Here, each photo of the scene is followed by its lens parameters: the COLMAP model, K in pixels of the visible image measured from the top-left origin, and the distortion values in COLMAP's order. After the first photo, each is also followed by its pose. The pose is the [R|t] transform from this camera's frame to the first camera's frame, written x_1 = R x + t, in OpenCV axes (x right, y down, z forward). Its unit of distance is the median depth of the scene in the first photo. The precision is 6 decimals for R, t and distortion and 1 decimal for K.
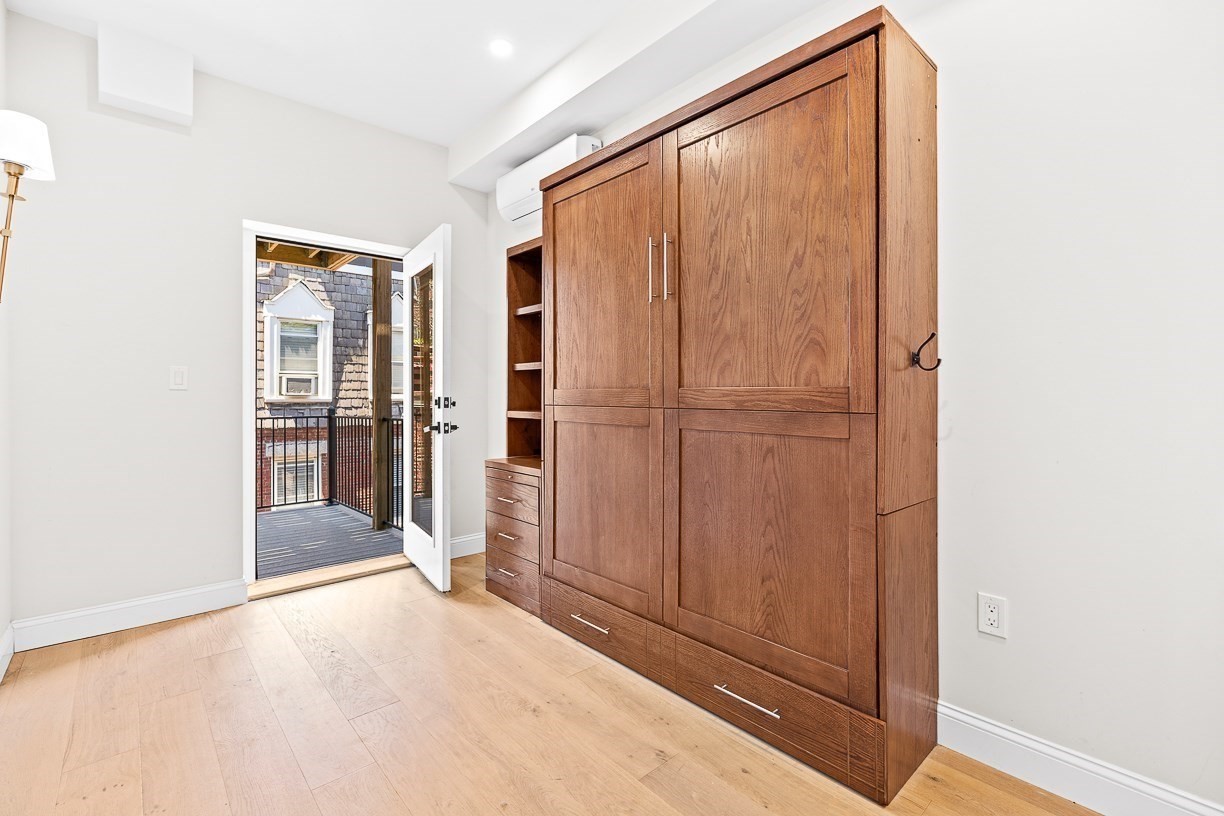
lens RADIAL K [[552.5, 0, 612.4], [0, 552.5, 390.8], [0, 0, 1]] dist [0.000491, 0.000309]
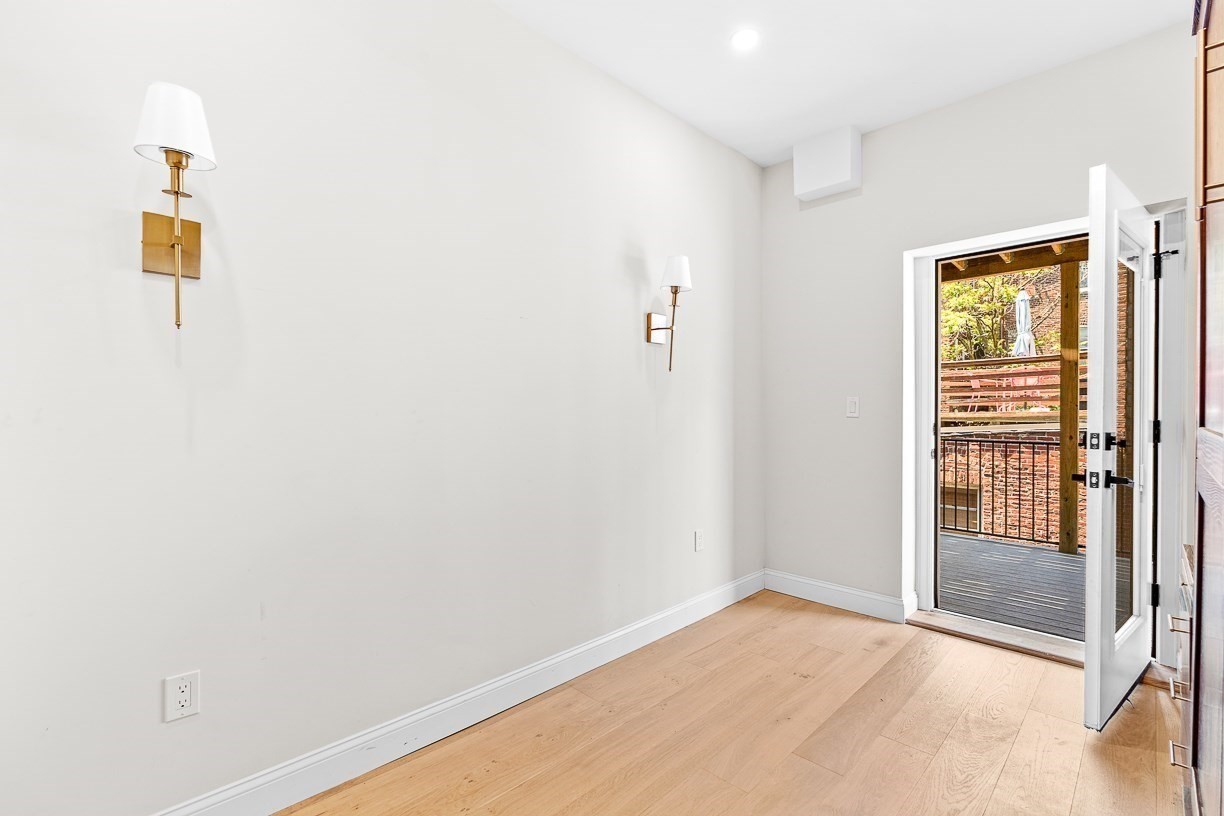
lens RADIAL K [[542.6, 0, 612.2], [0, 542.6, 415.3], [0, 0, 1]] dist [0.000313, 0.000028]
pose [[0.057828, 0.009353, -0.998283, 0.333768], [0.007748, 0.999922, 0.009817, -0.021384], [0.998296, -0.008303, 0.057751, 0.425330]]
